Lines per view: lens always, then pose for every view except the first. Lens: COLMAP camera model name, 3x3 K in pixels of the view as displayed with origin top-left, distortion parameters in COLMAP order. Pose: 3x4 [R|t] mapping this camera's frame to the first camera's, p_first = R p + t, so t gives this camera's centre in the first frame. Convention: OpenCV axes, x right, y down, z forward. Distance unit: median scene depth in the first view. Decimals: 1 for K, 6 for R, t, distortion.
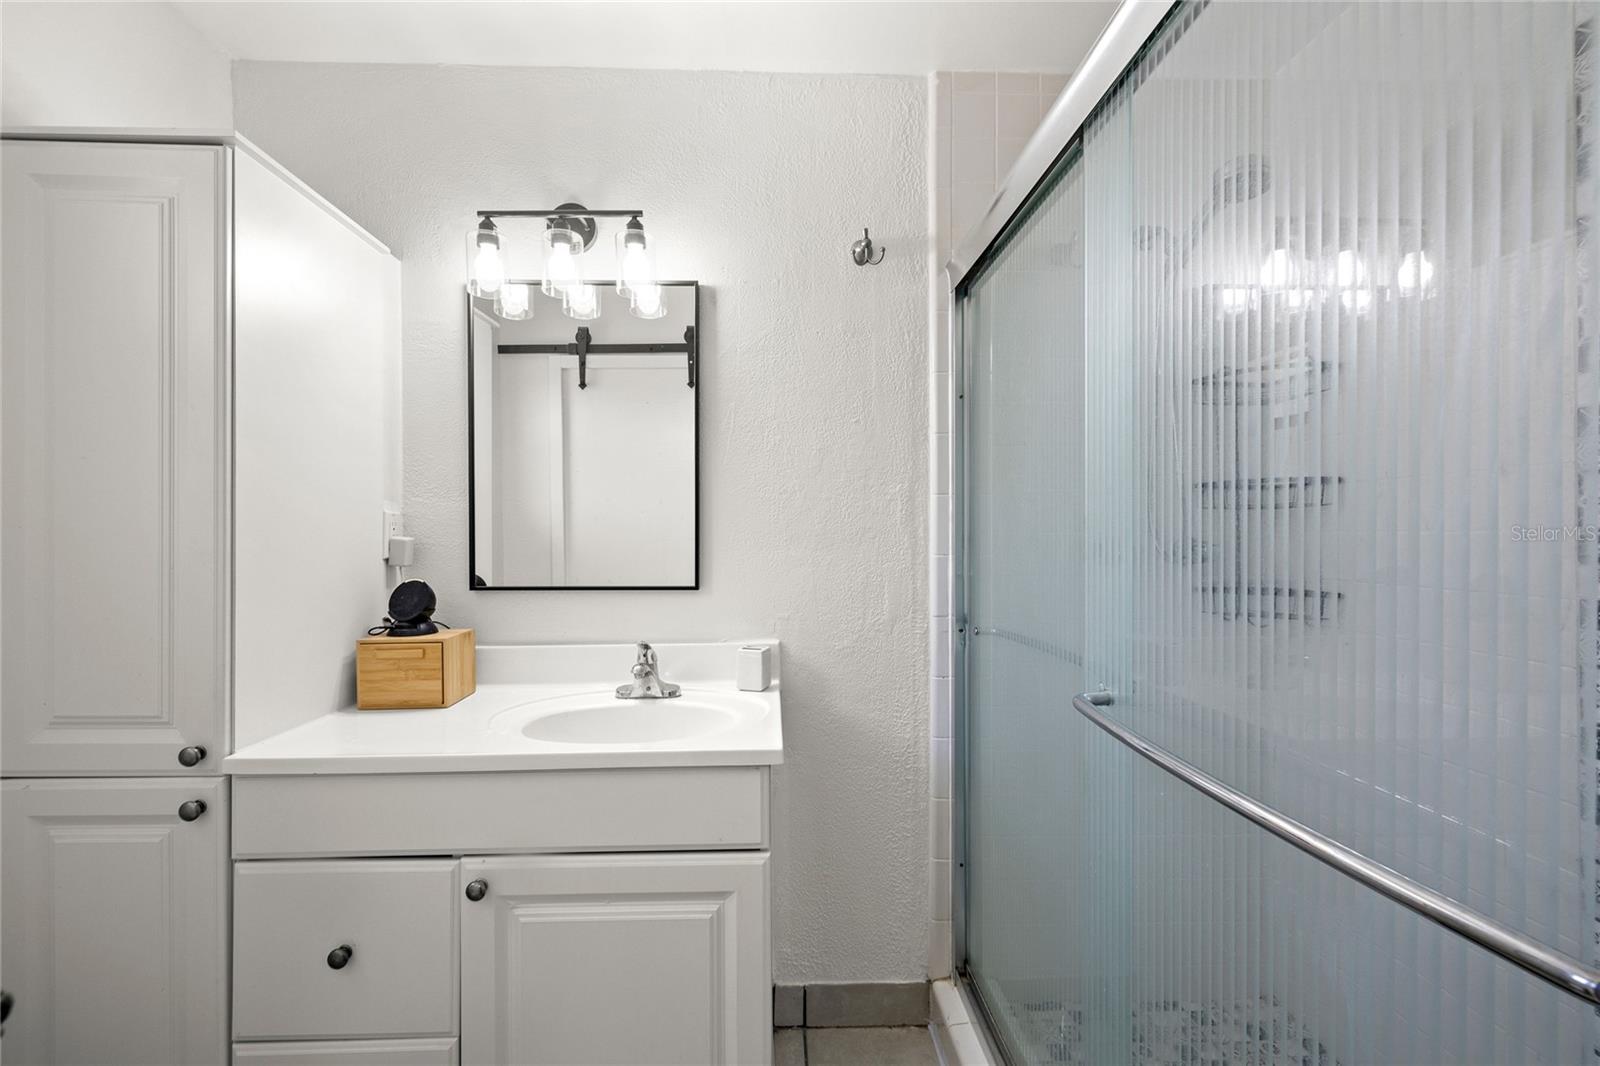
lens RADIAL K [[685.4, 0, 796.5], [0, 685.4, 538.1], [0, 0, 1]] dist [0.000031, 0.000026]
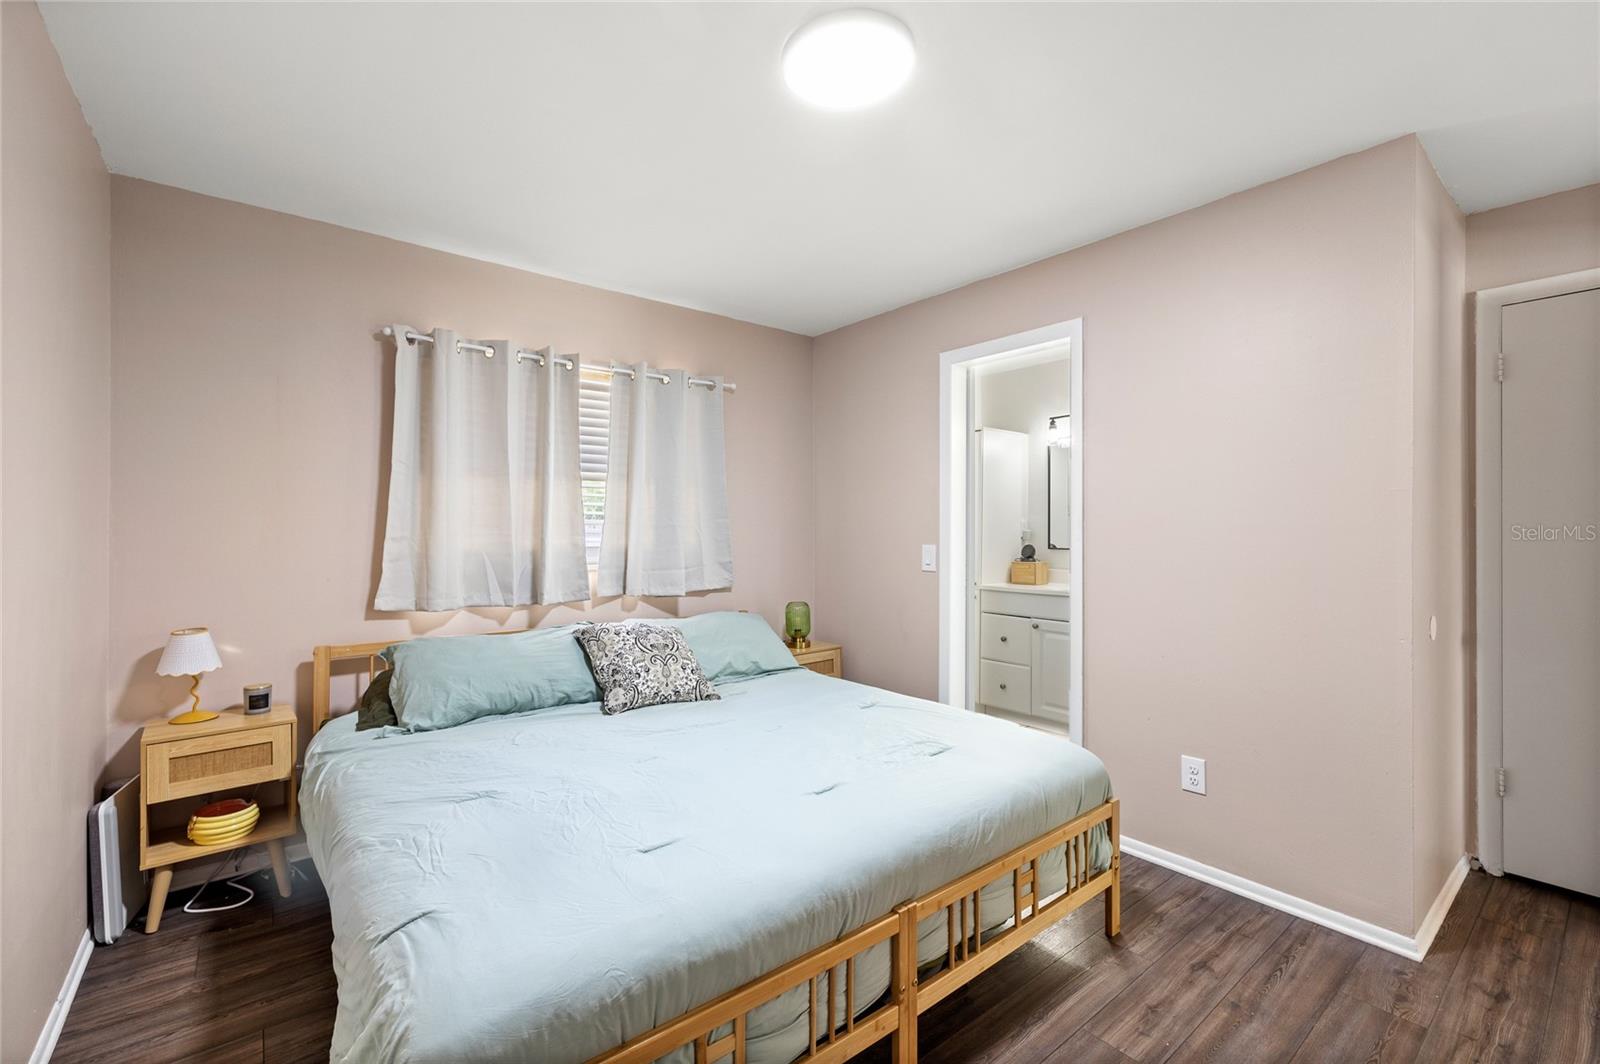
lens RADIAL K [[685.4, 0, 797.3], [0, 685.4, 529.2], [0, 0, 1]] dist [0.000031, 0.000026]
pose [[0.603402, 0.011403, -0.797356, 1.210792], [-0.008672, 0.999932, 0.007737, -0.017446], [0.797390, 0.002246, 0.603460, -1.605365]]
